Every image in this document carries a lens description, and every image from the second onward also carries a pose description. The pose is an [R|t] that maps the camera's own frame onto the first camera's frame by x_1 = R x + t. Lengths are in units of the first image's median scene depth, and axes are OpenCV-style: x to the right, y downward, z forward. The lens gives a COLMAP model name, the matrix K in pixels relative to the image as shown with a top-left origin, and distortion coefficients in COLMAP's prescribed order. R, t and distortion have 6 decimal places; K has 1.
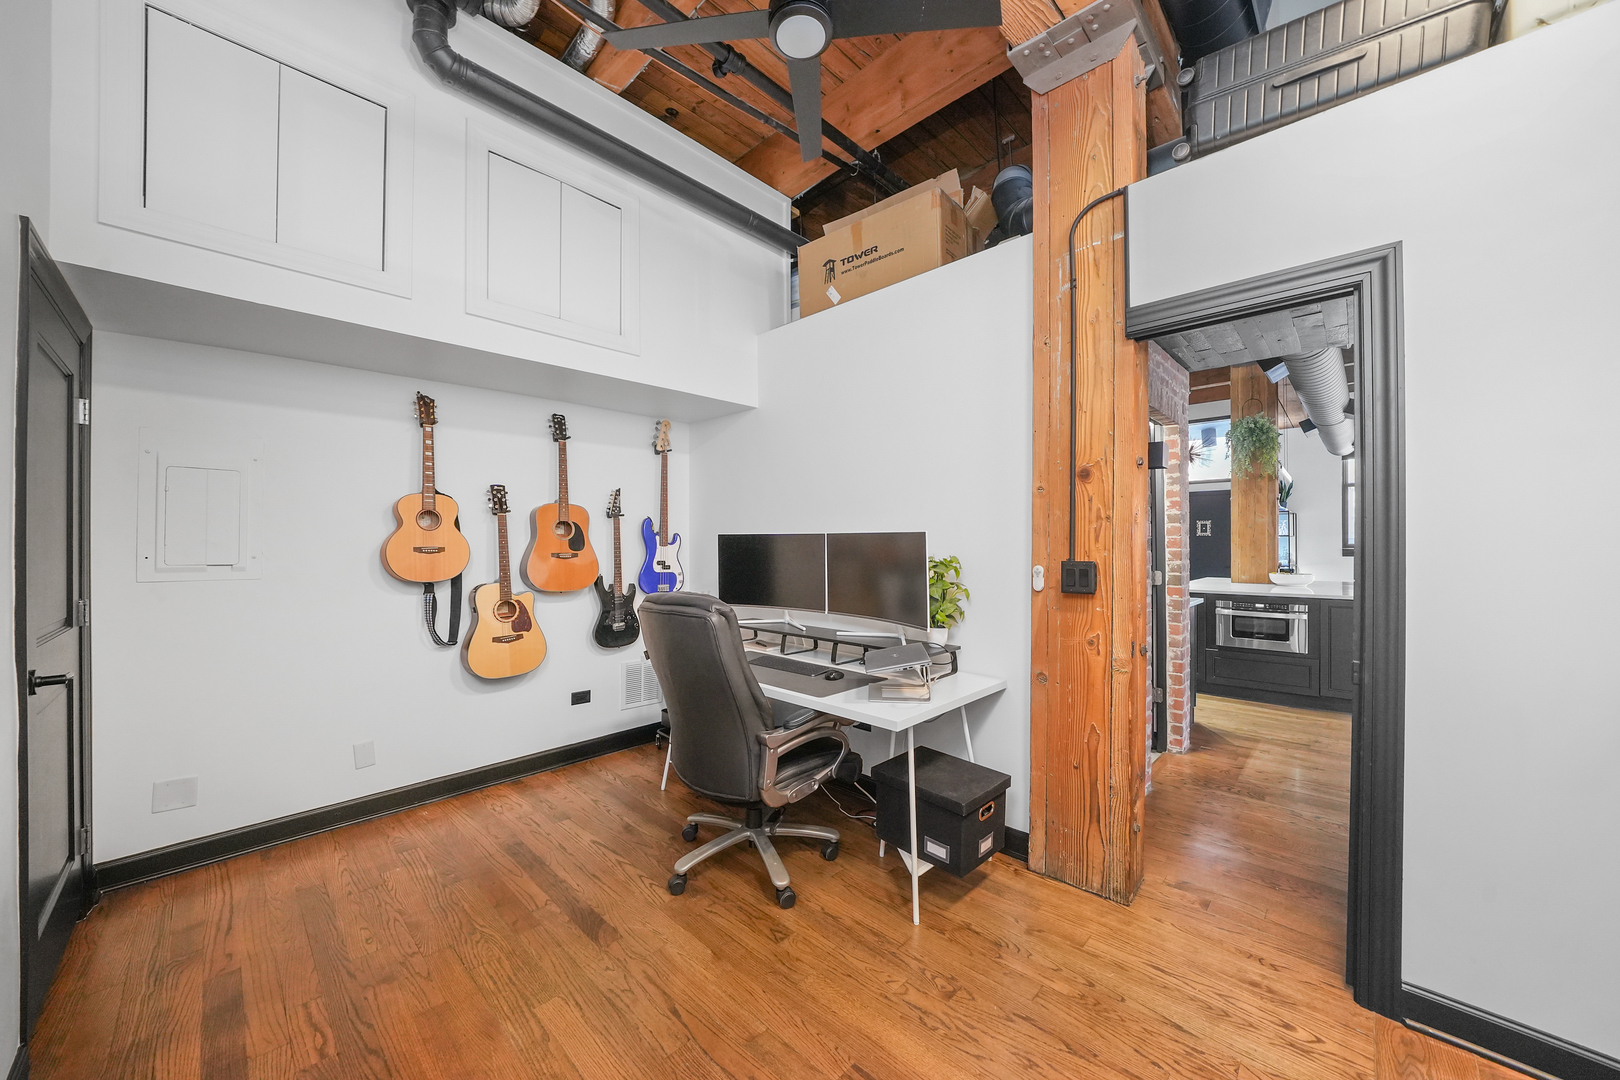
lens RADIAL K [[592.9, 0, 814.0], [0, 592.9, 541.9], [0, 0, 1]] dist [-0.000496, 0.000034]
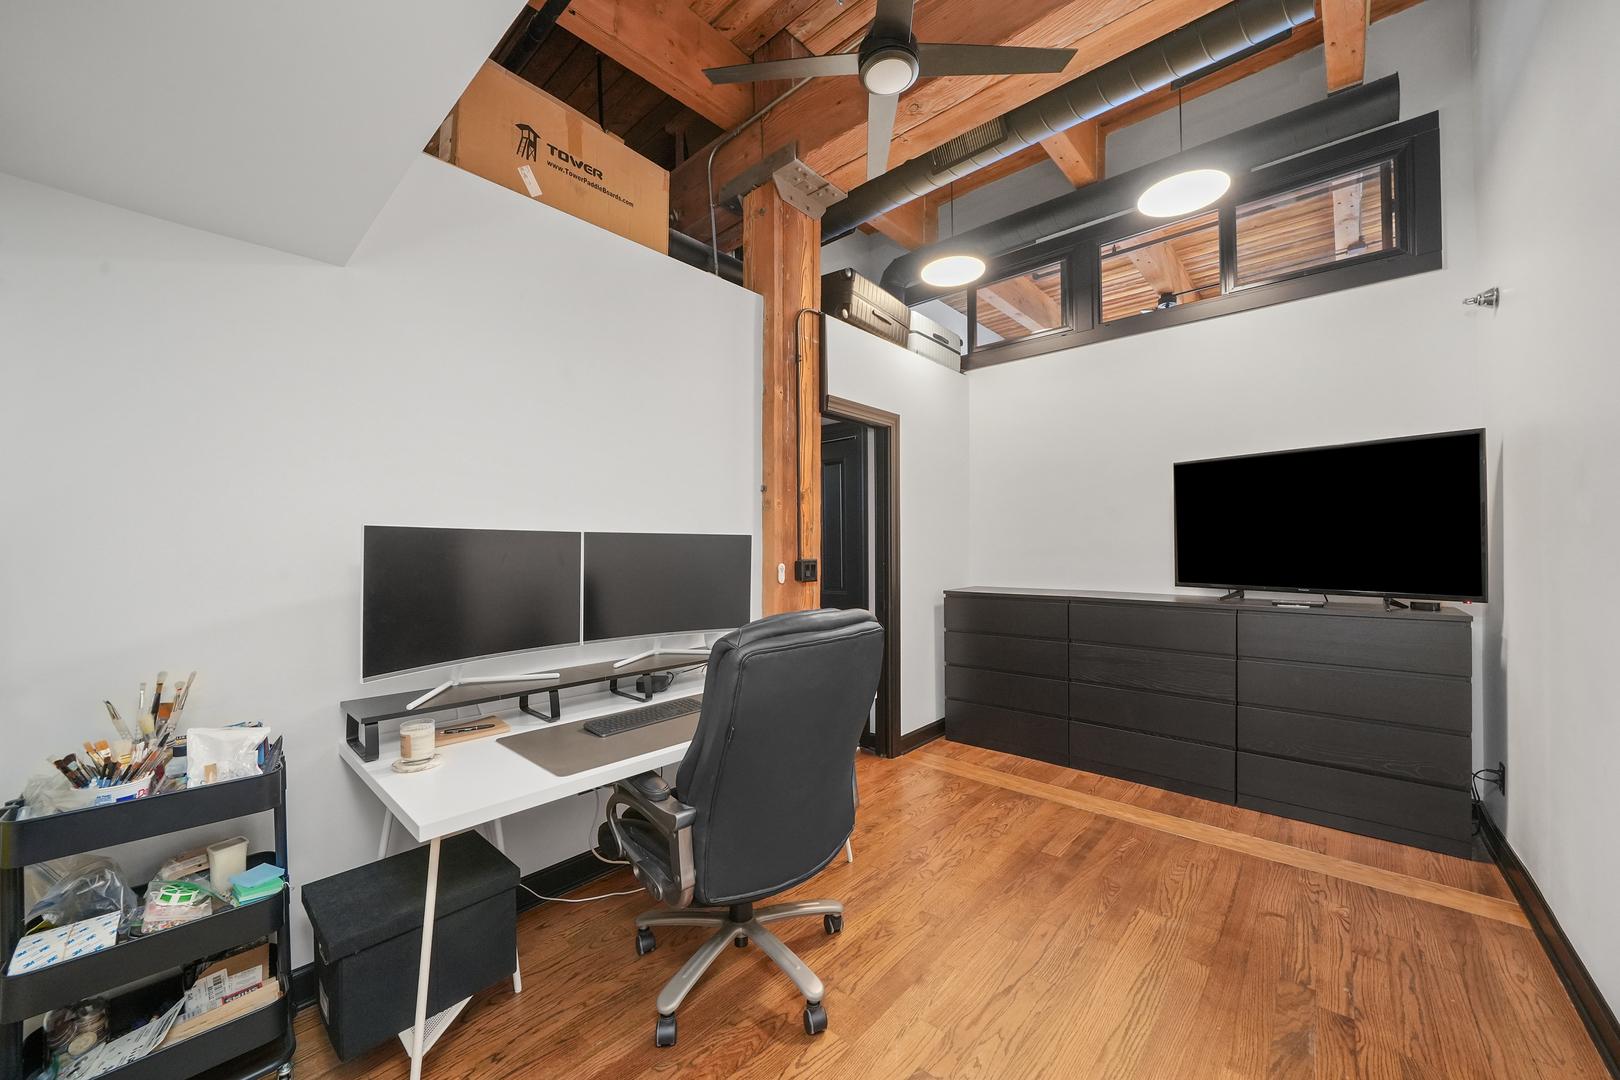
lens RADIAL K [[592.9, 0, 814.0], [0, 592.9, 541.9], [0, 0, 1]] dist [-0.000496, 0.000034]
pose [[-0.028789, 0.009741, 0.999538, -0.702491], [0.006409, 0.999934, -0.009560, 0.005930], [-0.999565, 0.006131, -0.028850, 0.751887]]
